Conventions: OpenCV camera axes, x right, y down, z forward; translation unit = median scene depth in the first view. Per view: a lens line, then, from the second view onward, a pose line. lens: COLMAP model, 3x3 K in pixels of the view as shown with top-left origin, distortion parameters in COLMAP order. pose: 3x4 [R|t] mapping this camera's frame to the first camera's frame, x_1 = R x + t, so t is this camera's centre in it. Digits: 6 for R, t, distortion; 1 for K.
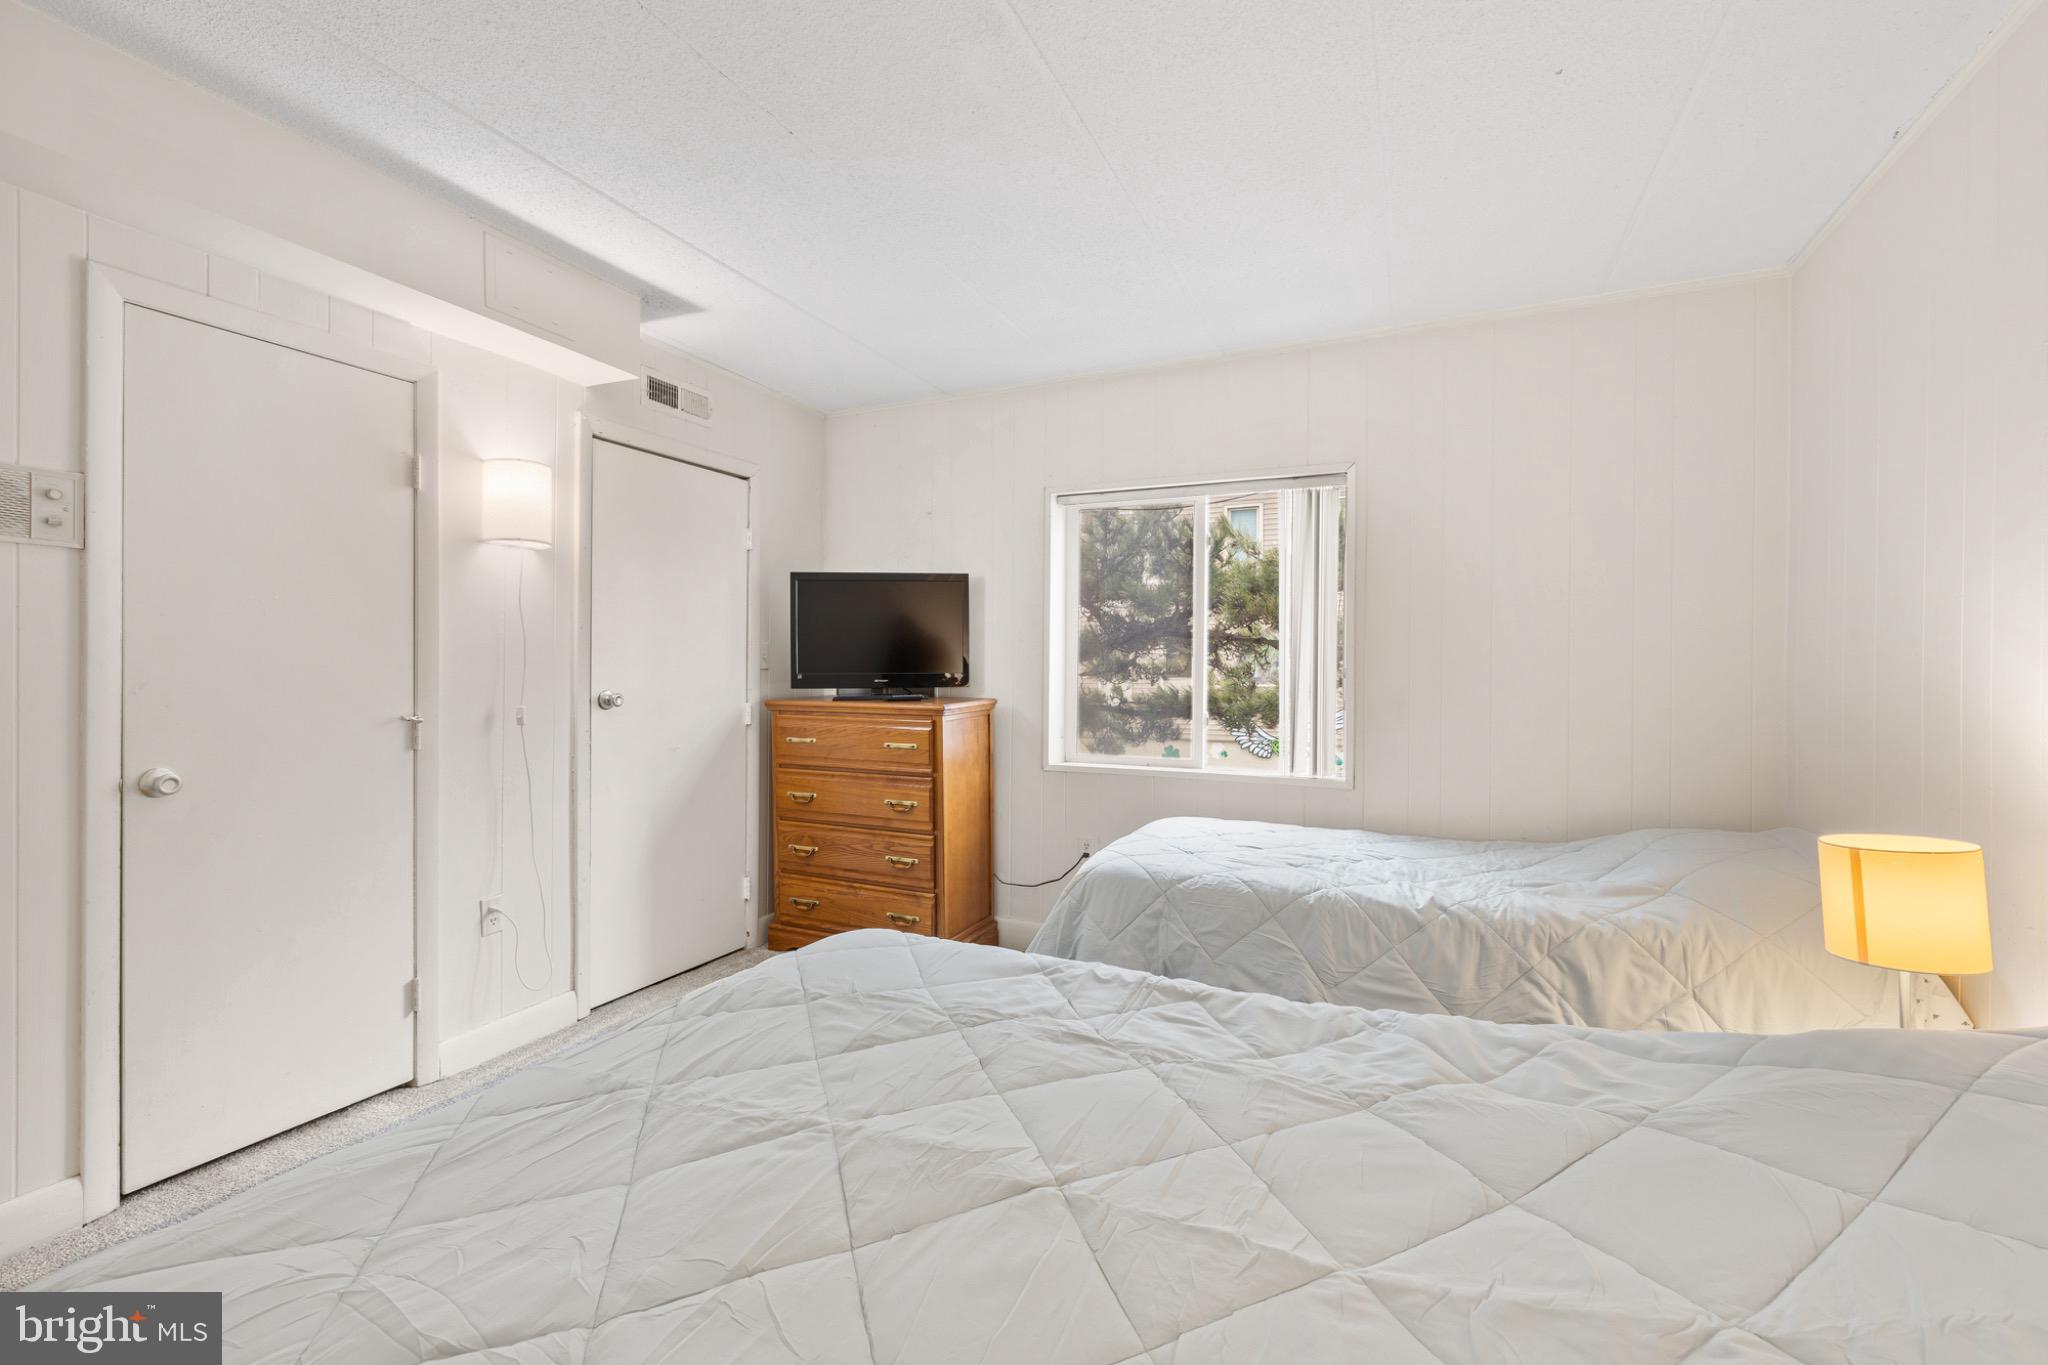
lens RADIAL K [[880.5, 0, 1021.3], [0, 880.5, 672.2], [0, 0, 1]] dist [0.019163, -0.000550]
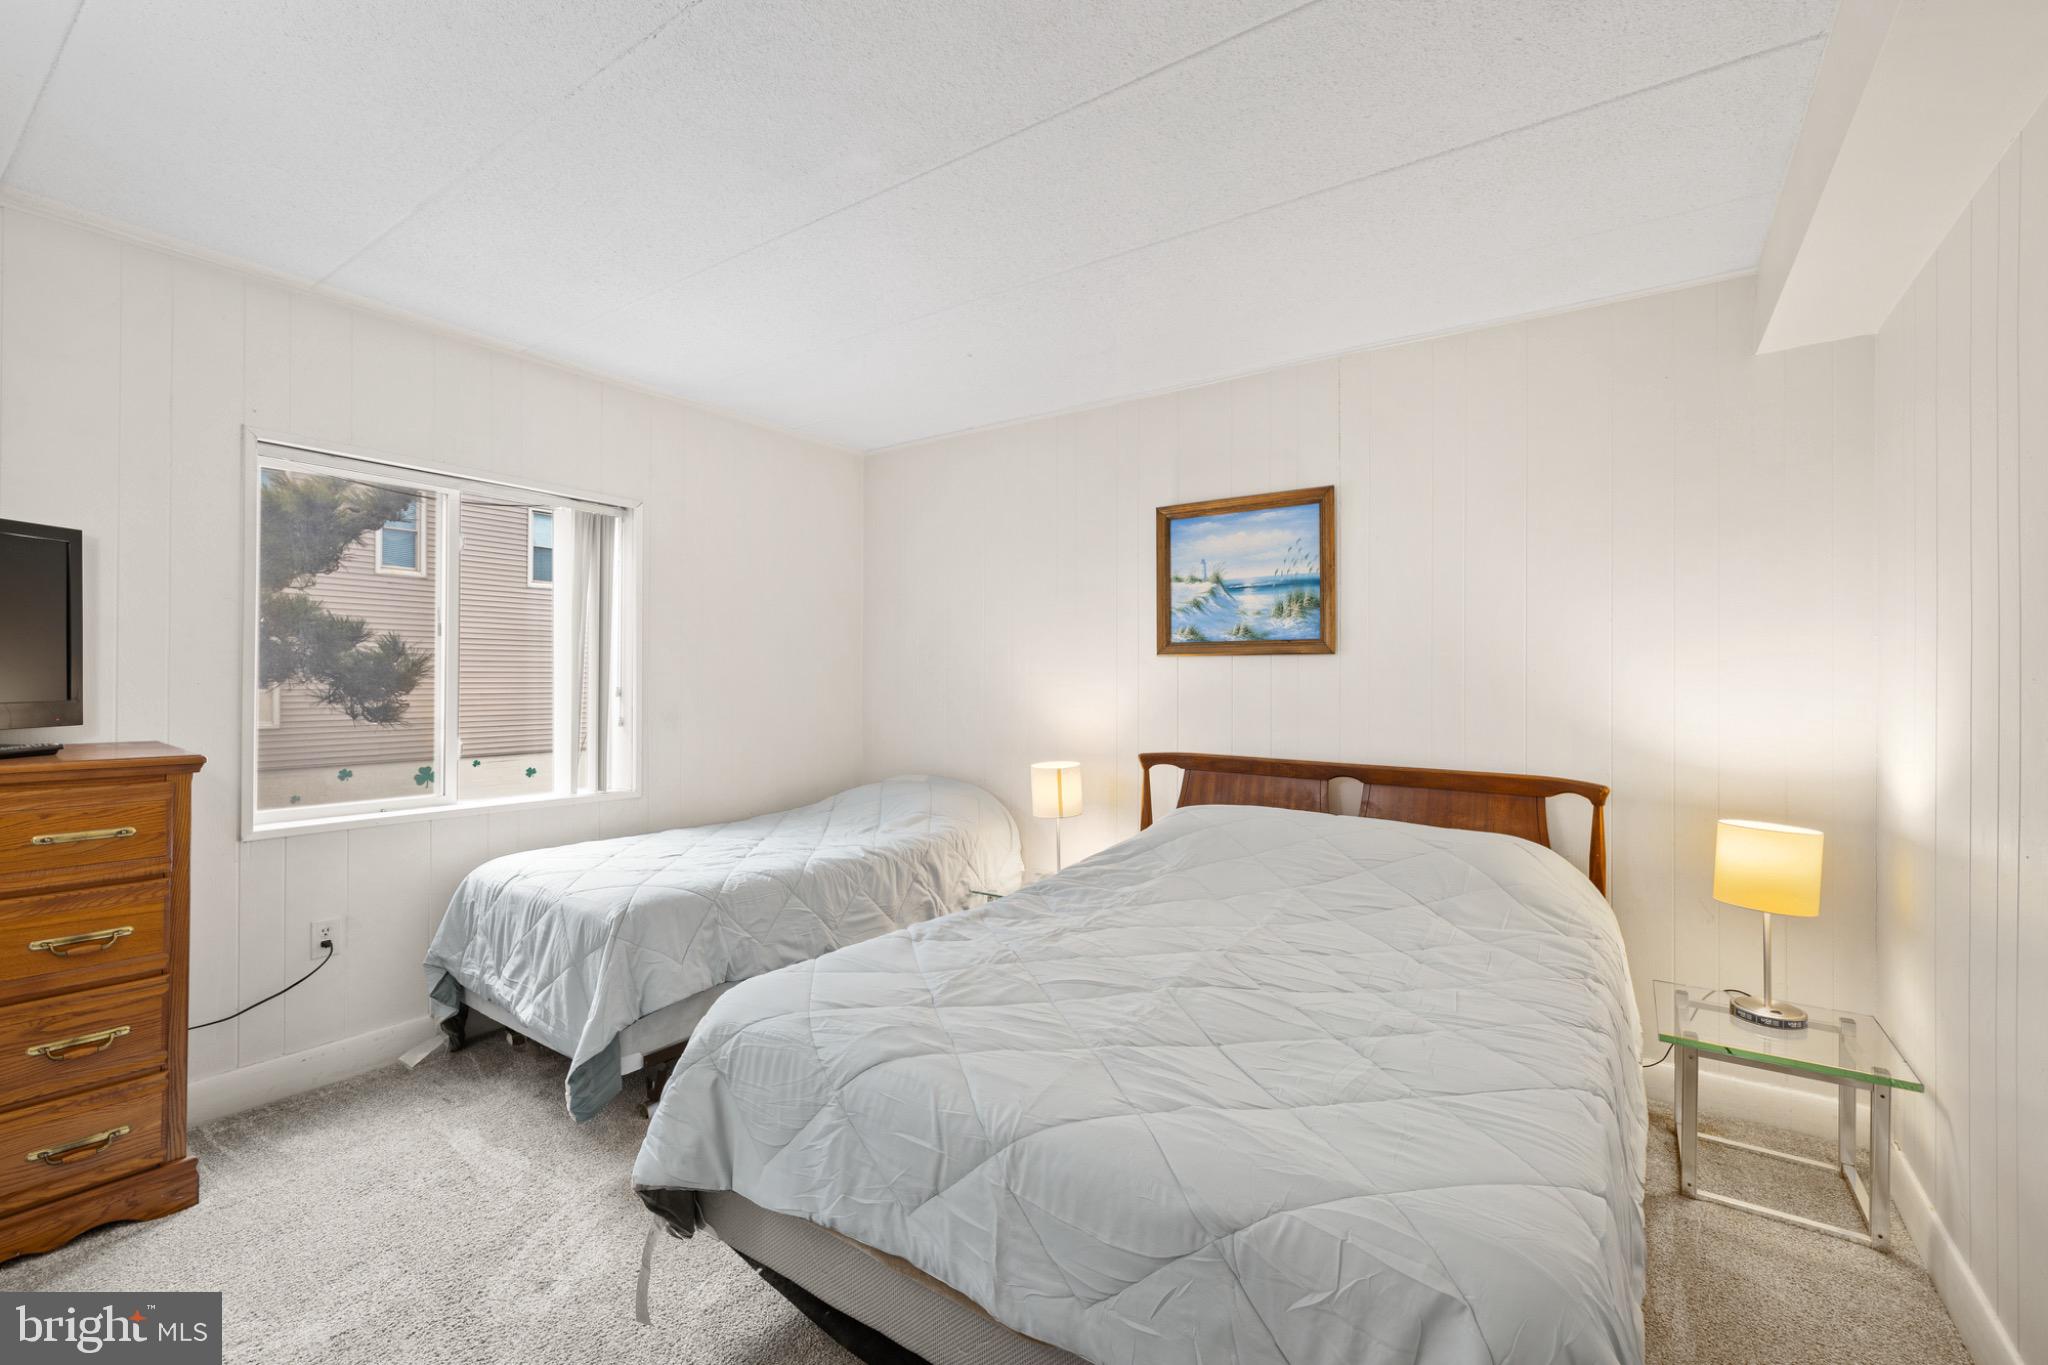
lens RADIAL K [[880.5, 0, 1025.2], [0, 880.5, 686.3], [0, 0, 1]] dist [0.019163, -0.000550]
pose [[0.171049, -0.008268, 0.985228, -0.952628], [-0.000869, 0.999963, 0.008543, -0.026137], [-0.985262, -0.002317, 0.171036, 0.506559]]
